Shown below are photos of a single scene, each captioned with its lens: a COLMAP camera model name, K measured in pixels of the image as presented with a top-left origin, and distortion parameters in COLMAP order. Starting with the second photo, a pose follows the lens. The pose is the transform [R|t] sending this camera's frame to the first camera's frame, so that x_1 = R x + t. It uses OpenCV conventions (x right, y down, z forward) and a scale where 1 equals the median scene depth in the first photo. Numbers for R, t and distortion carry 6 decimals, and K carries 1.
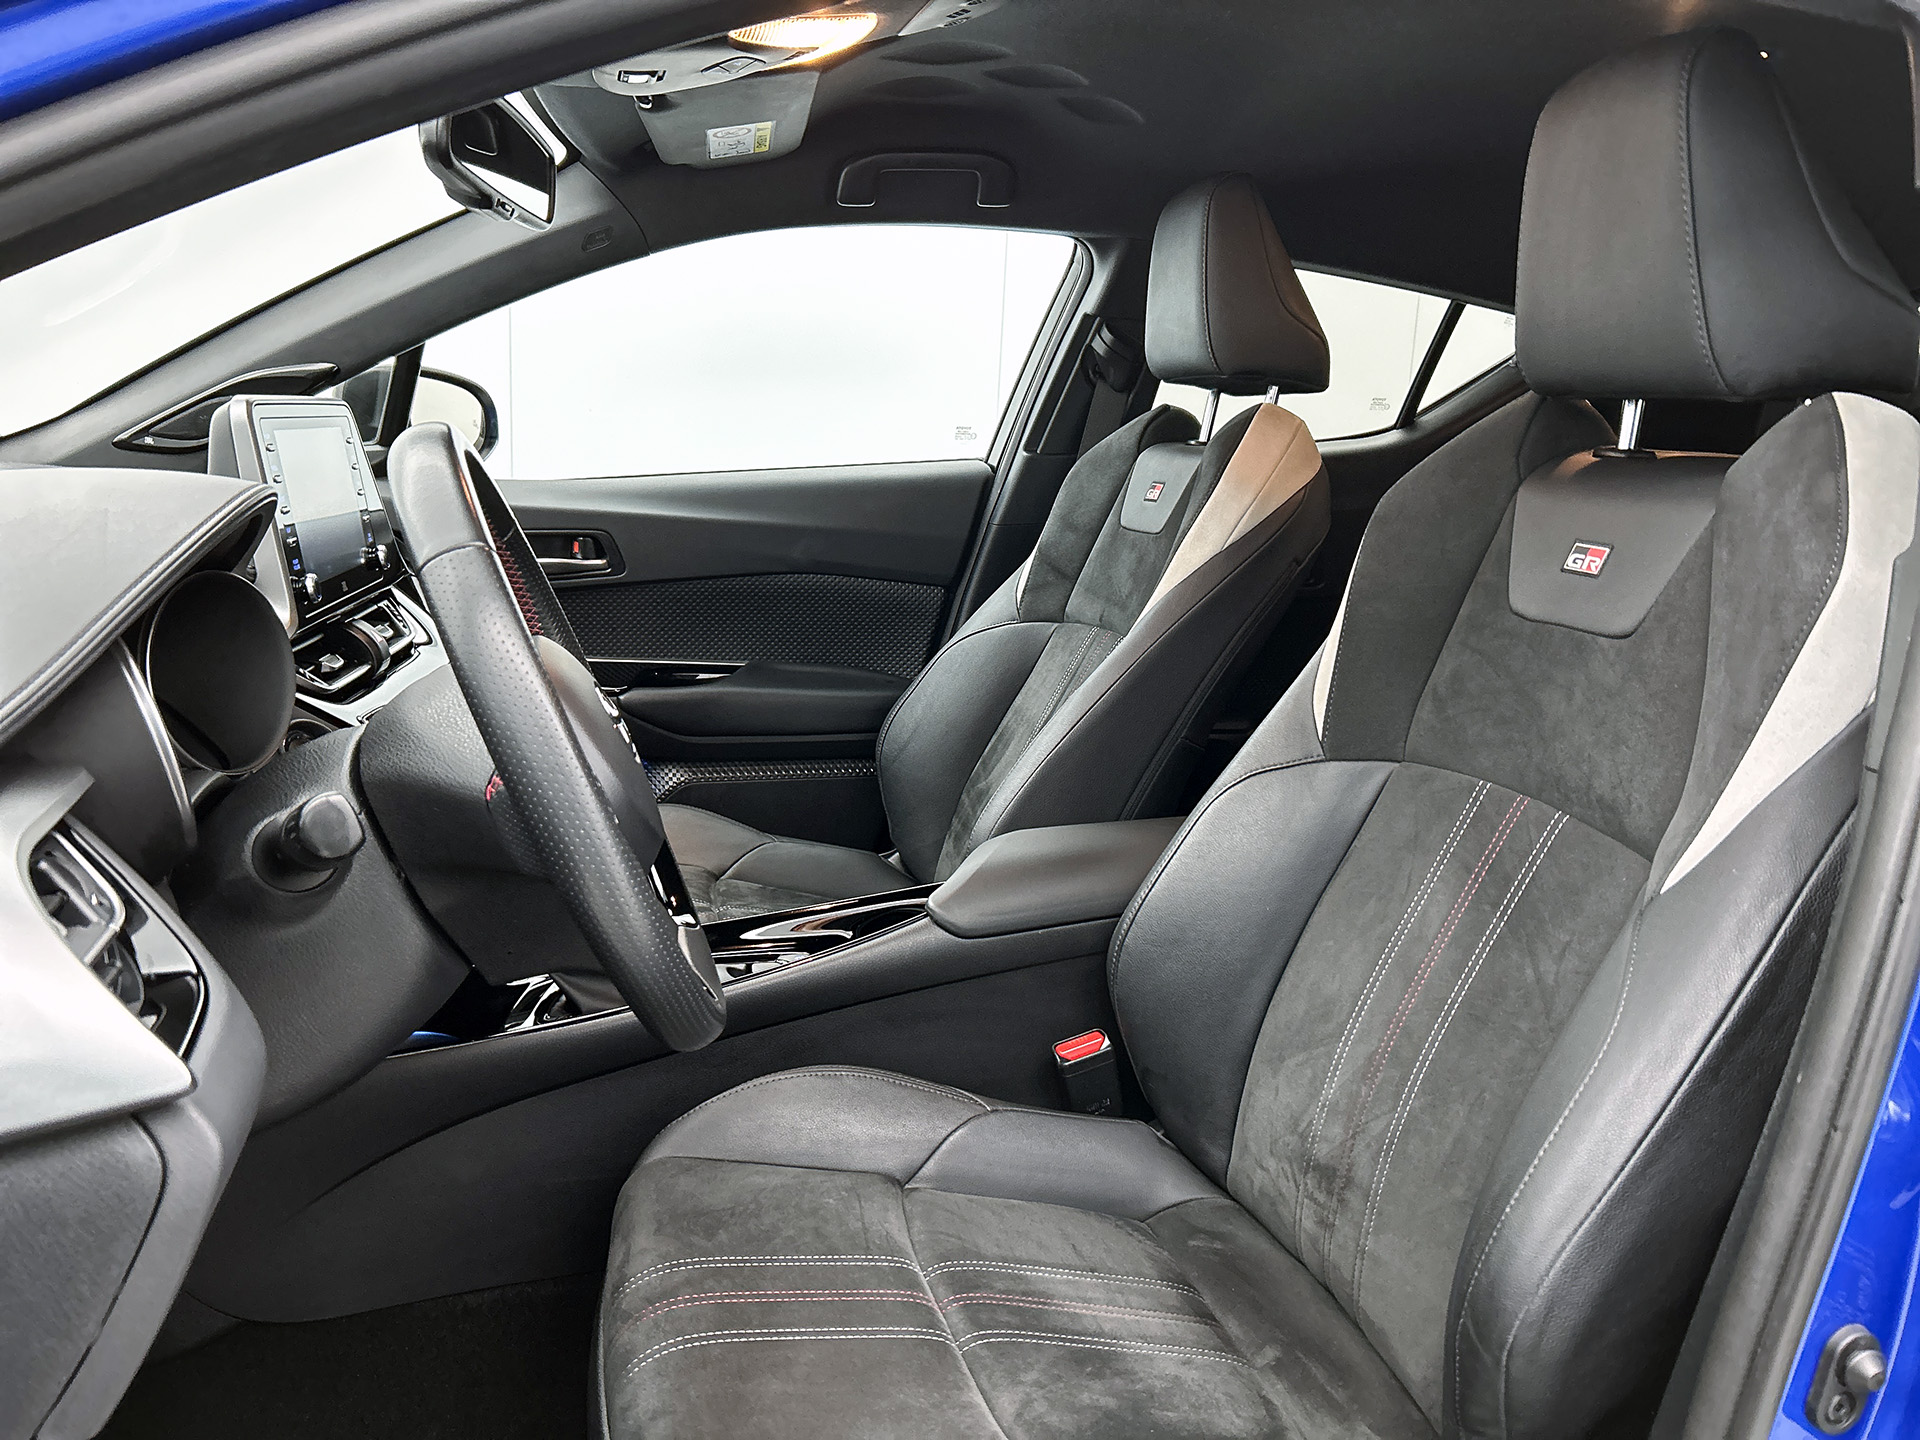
lens RADIAL K [[1482.2, 0, 960.0], [0, 1482.2, 720.0], [0, 0, 1]] dist [0.051085, -0.079198]
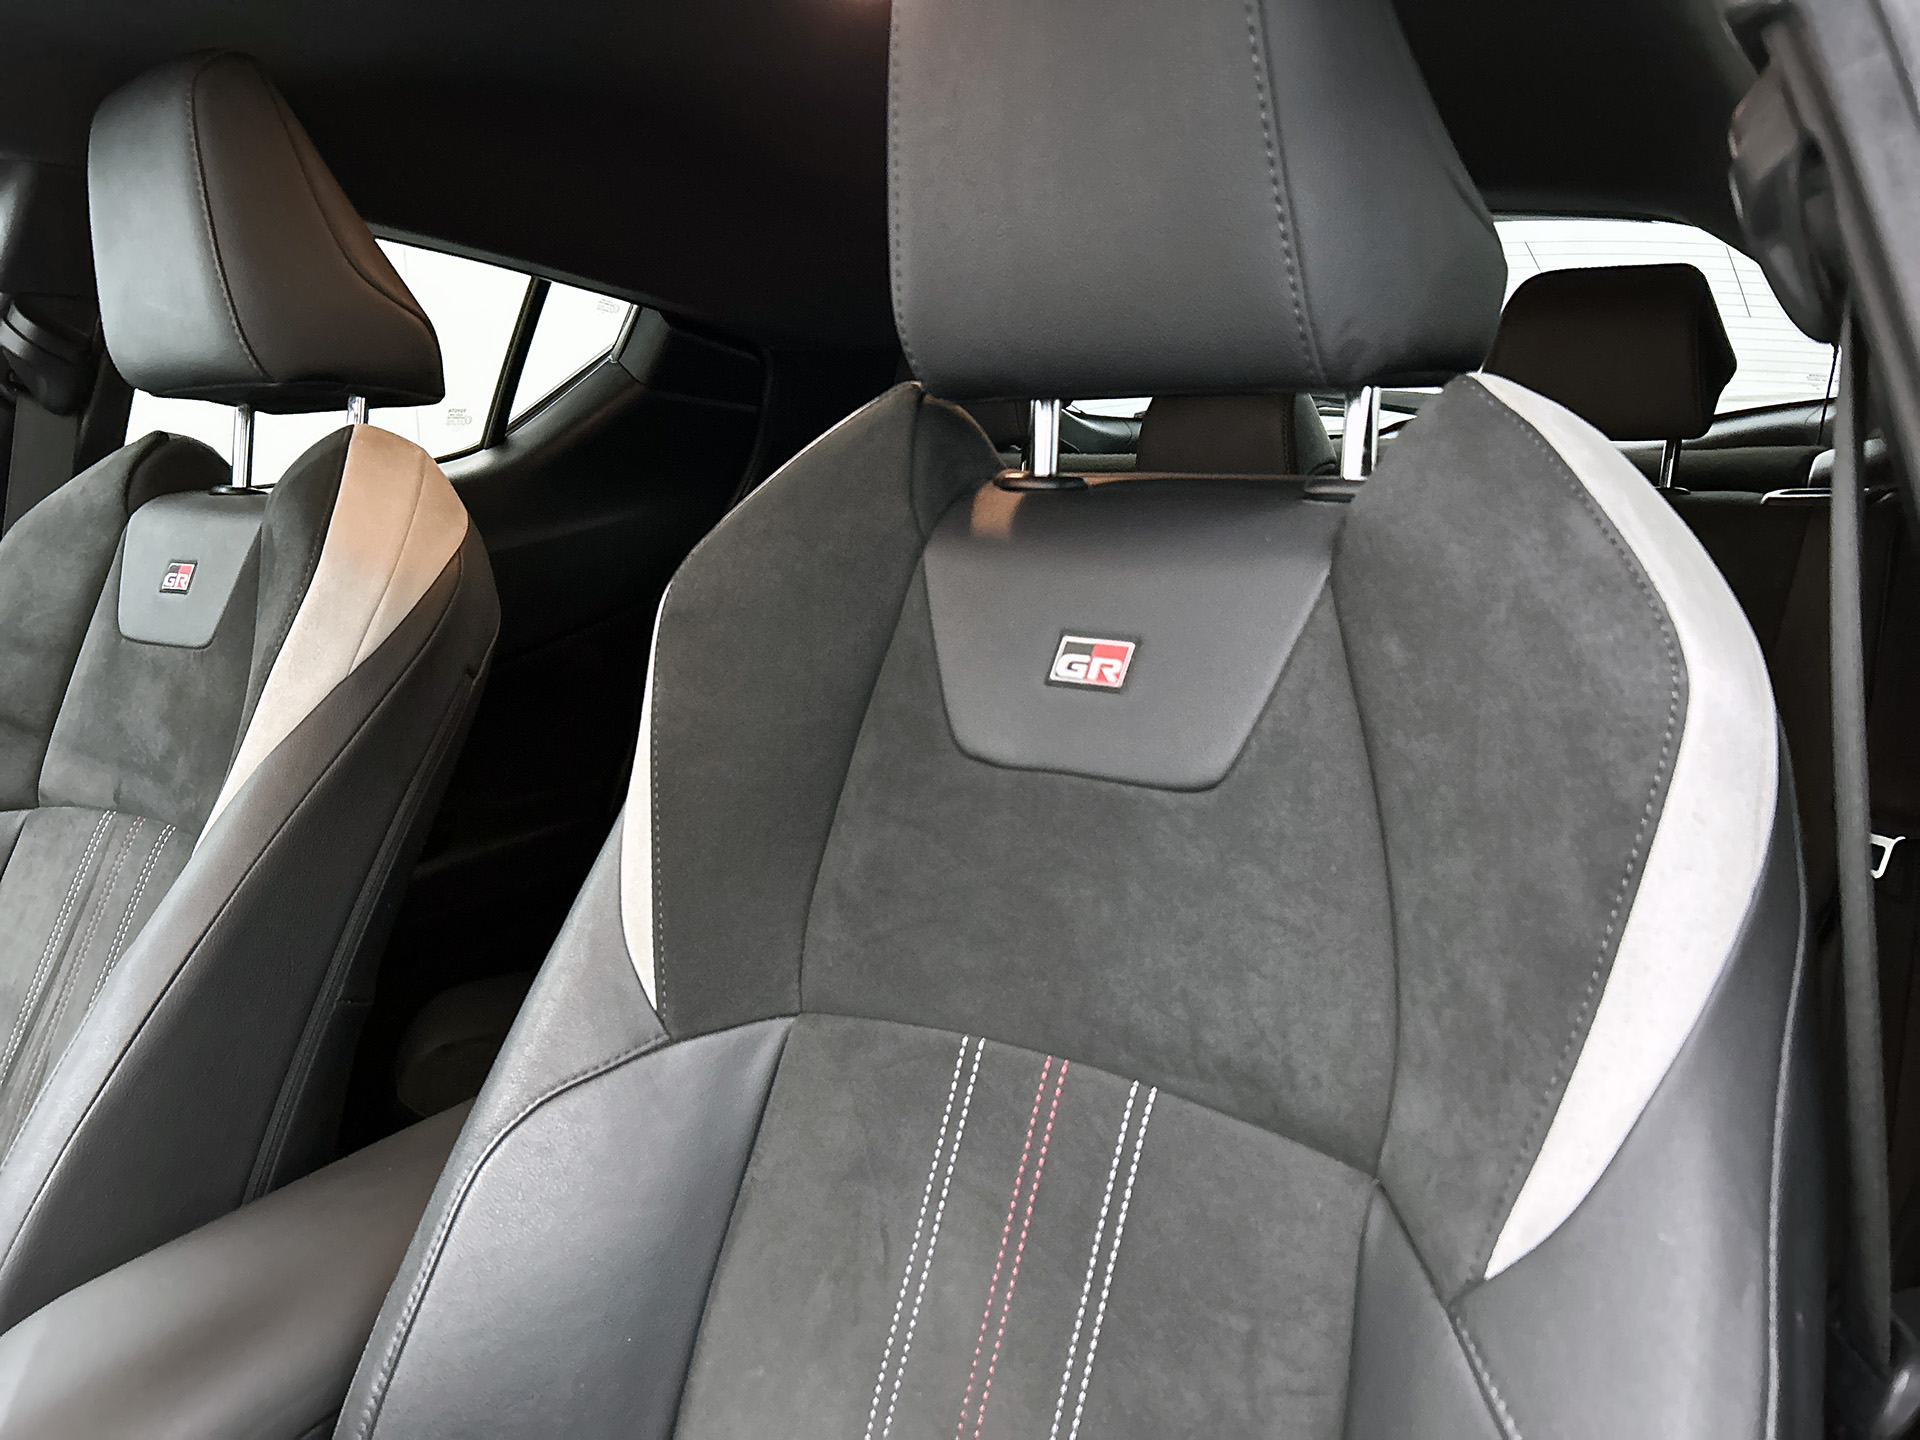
lens RADIAL K [[1482.2, 0, 960.0], [0, 1482.2, 720.0], [0, 0, 1]] dist [0.051085, -0.079198]
pose [[0.782911, -0.166512, 0.599436, 0.009791], [0.168608, 0.984247, 0.053189, -0.111940], [-0.598850, 0.059428, 0.798653, 0.489284]]
